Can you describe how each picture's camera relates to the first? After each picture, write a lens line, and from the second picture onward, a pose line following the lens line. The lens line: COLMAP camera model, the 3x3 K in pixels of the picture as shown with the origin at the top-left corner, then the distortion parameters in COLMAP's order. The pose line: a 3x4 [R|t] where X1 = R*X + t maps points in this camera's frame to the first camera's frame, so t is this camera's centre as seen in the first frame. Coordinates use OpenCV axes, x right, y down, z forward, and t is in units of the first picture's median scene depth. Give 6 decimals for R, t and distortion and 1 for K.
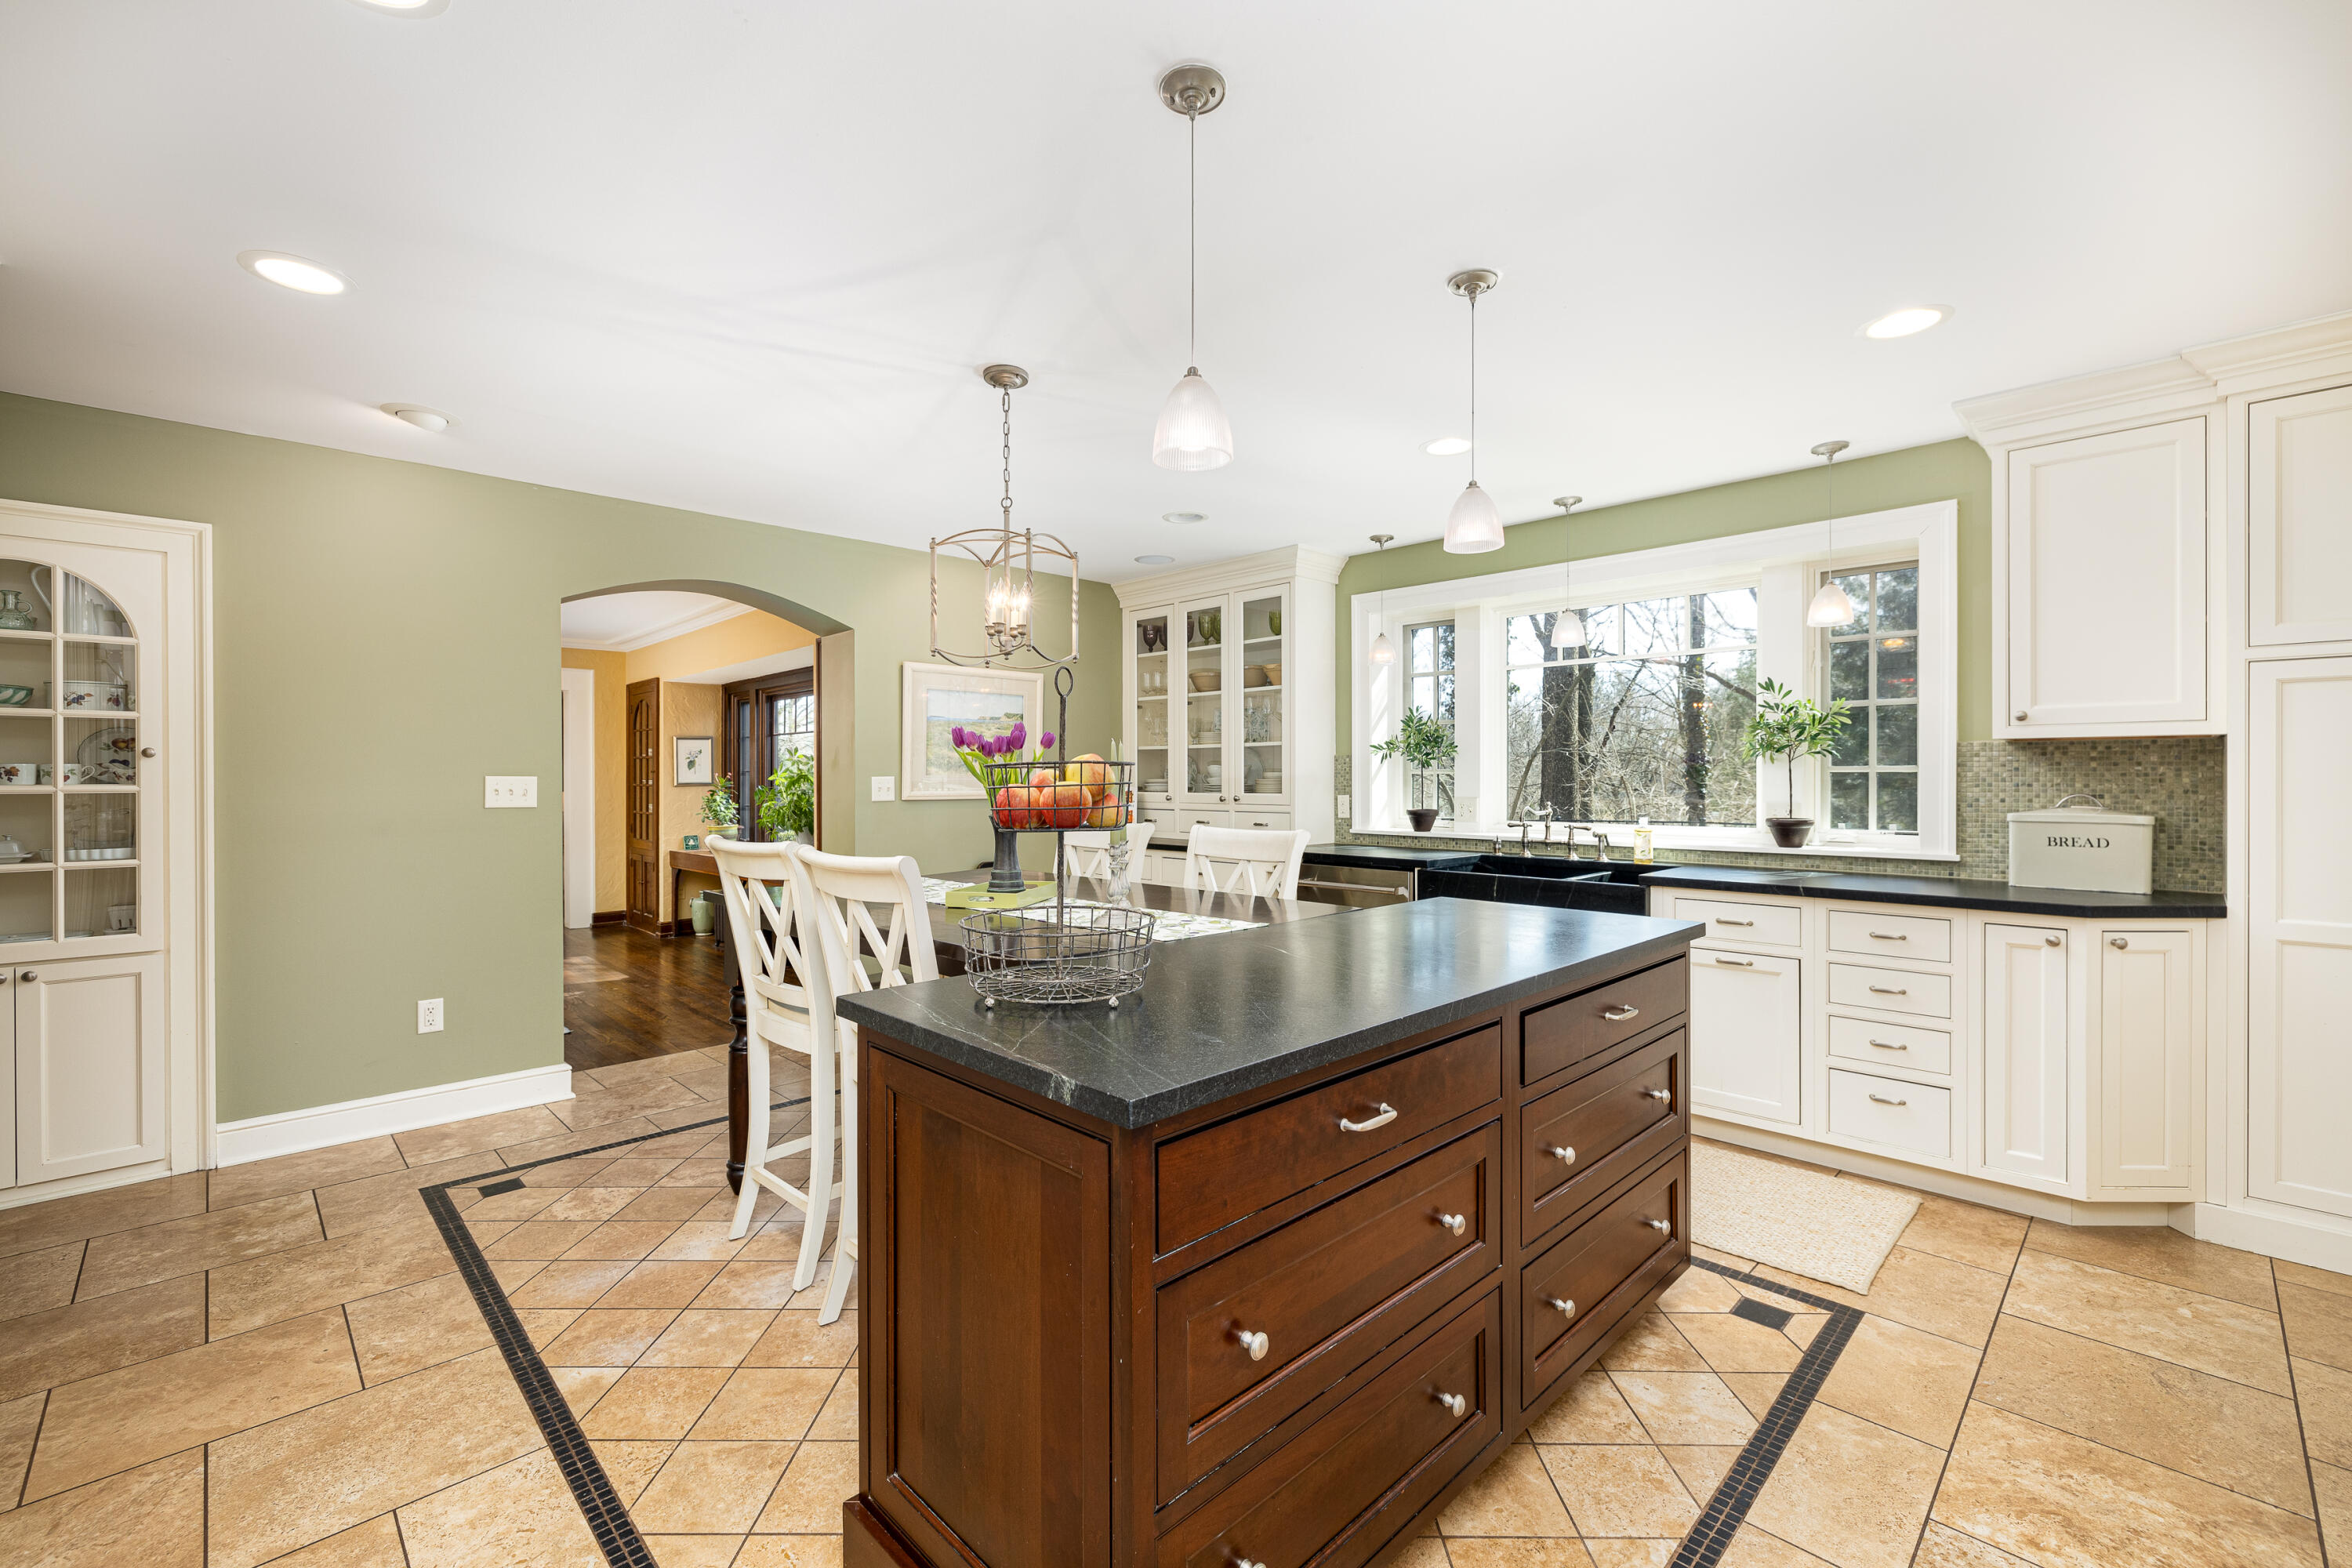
lens RADIAL K [[986.8, 0, 1176.7], [0, 986.8, 791.7], [0, 0, 1]] dist [0.001023, 0.000004]
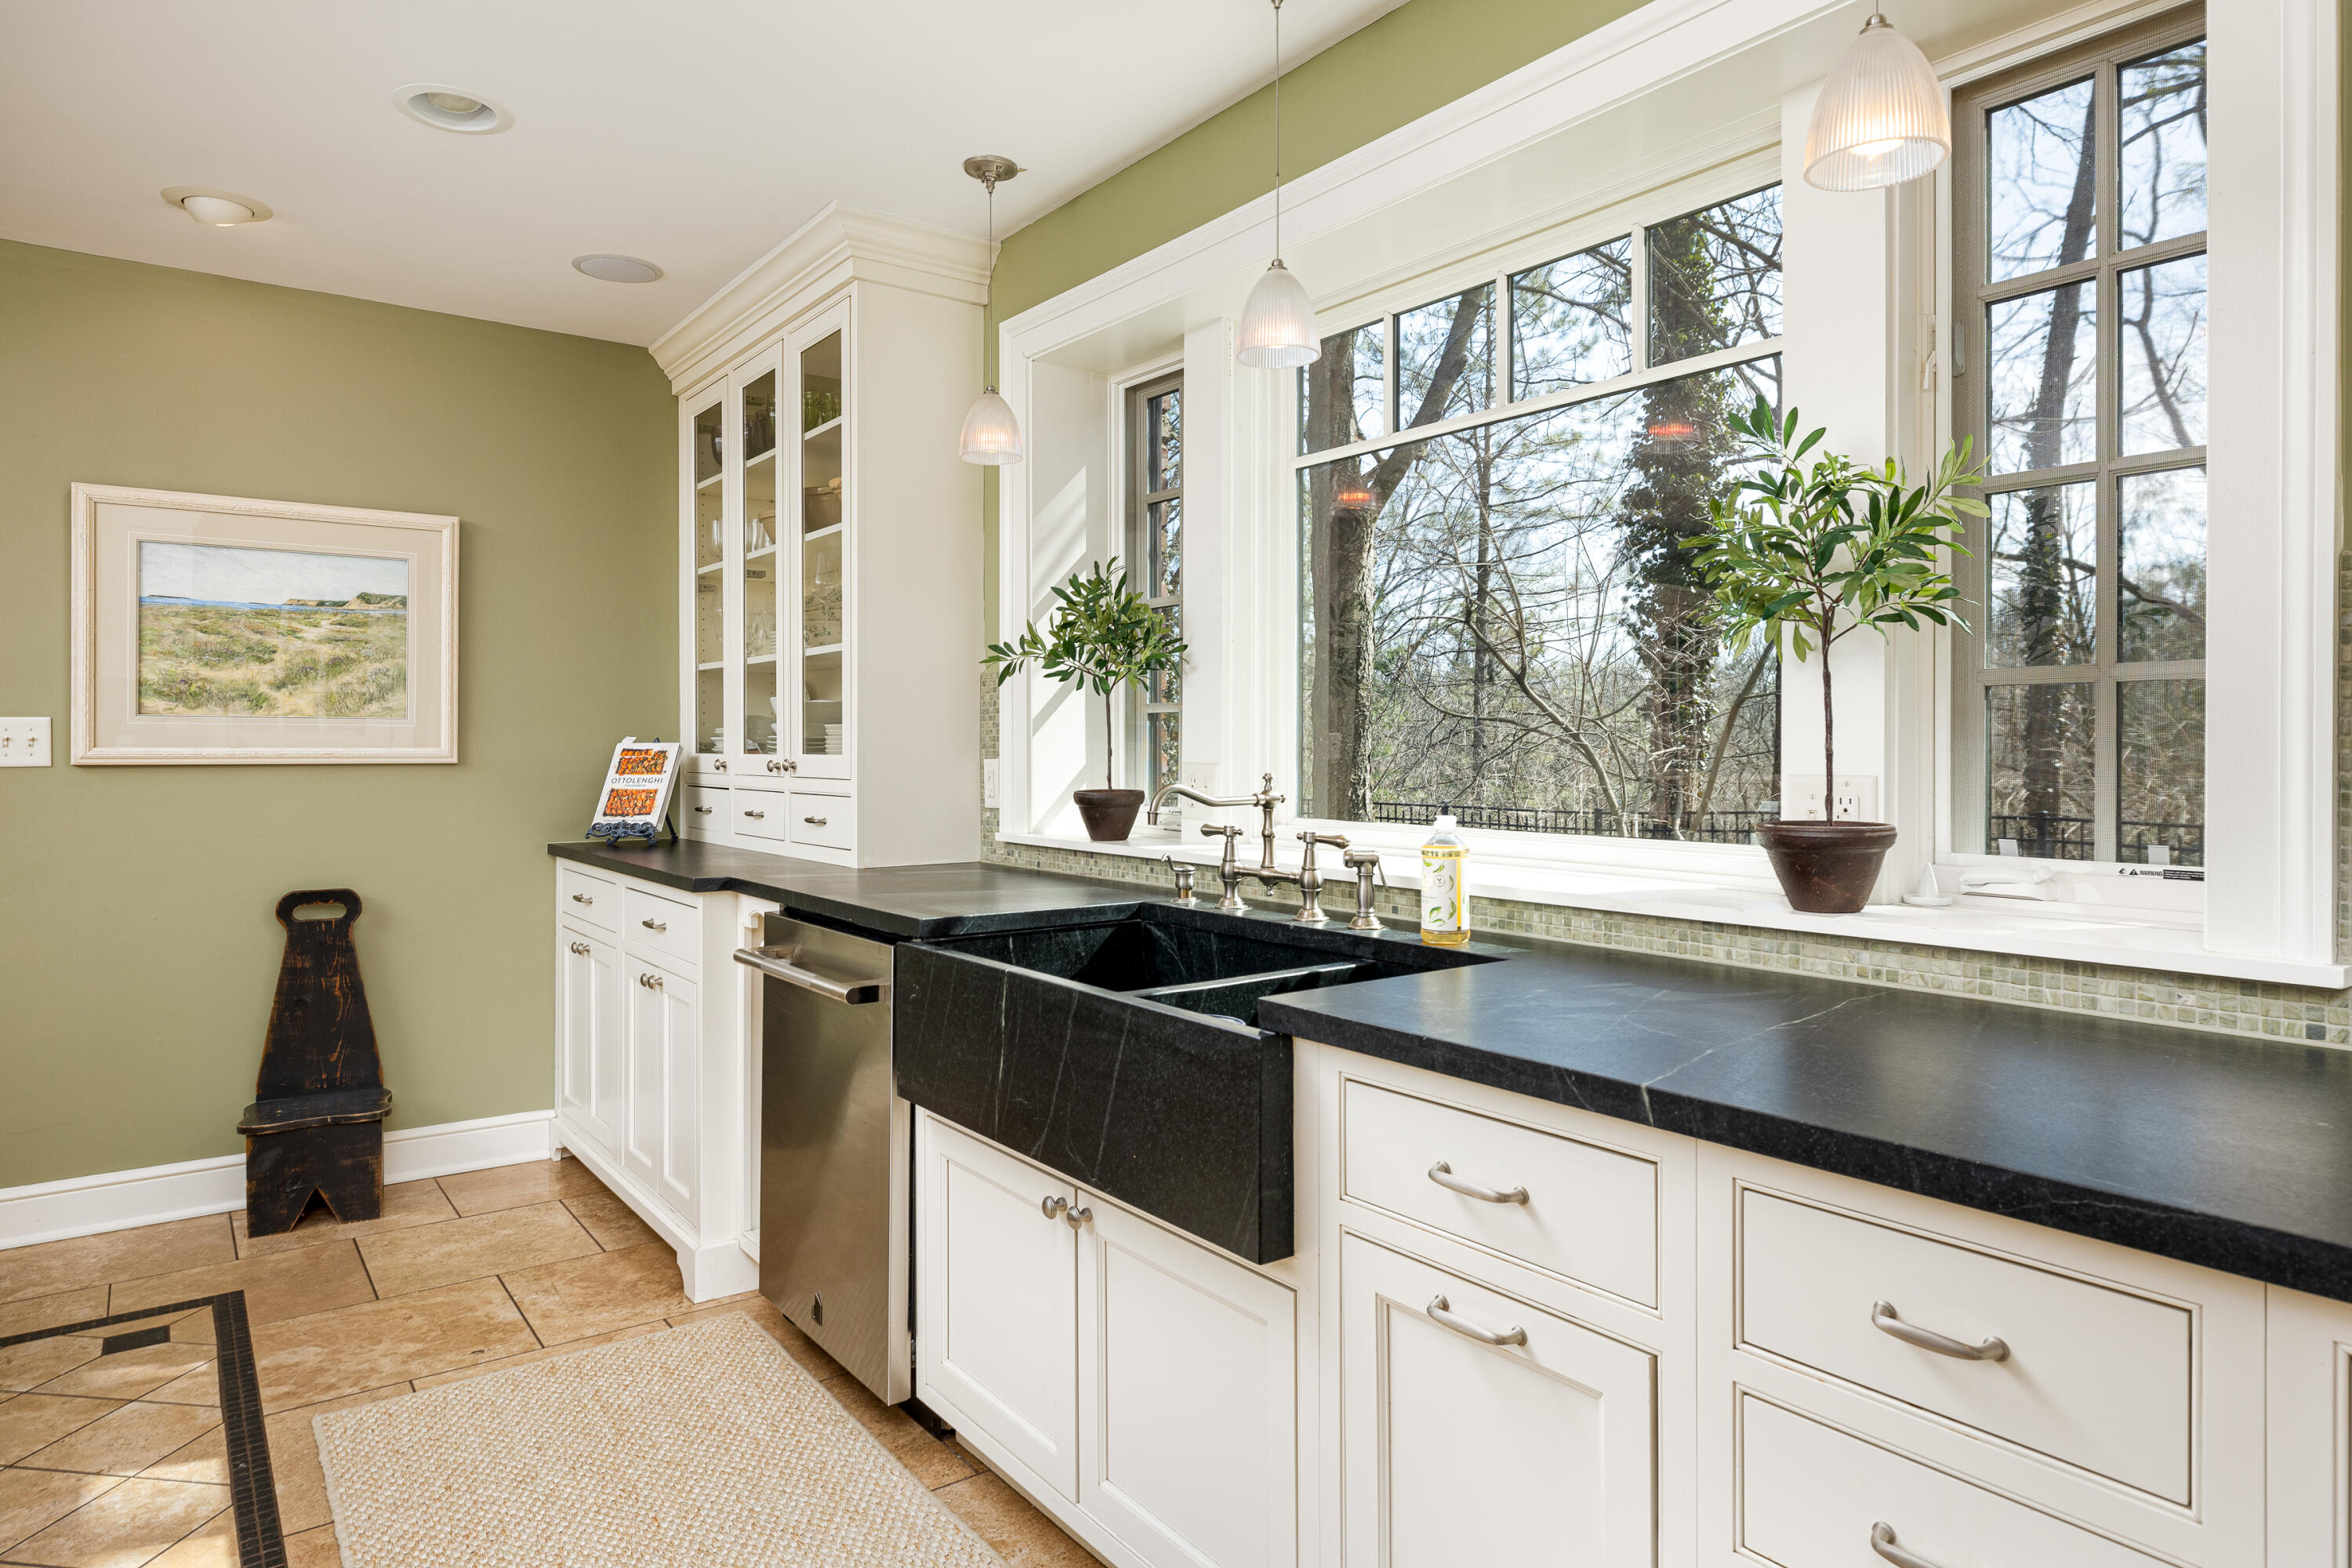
lens RADIAL K [[1356.3, 0, 1175.3], [0, 1356.3, 762.8], [0, 0, 1]] dist [-0.001052, -0.000702]
pose [[0.991661, 0.004444, -0.128797, 0.357015], [-0.005022, 0.999979, -0.004165, 0.008045], [0.128776, 0.004777, 0.991662, 0.402717]]
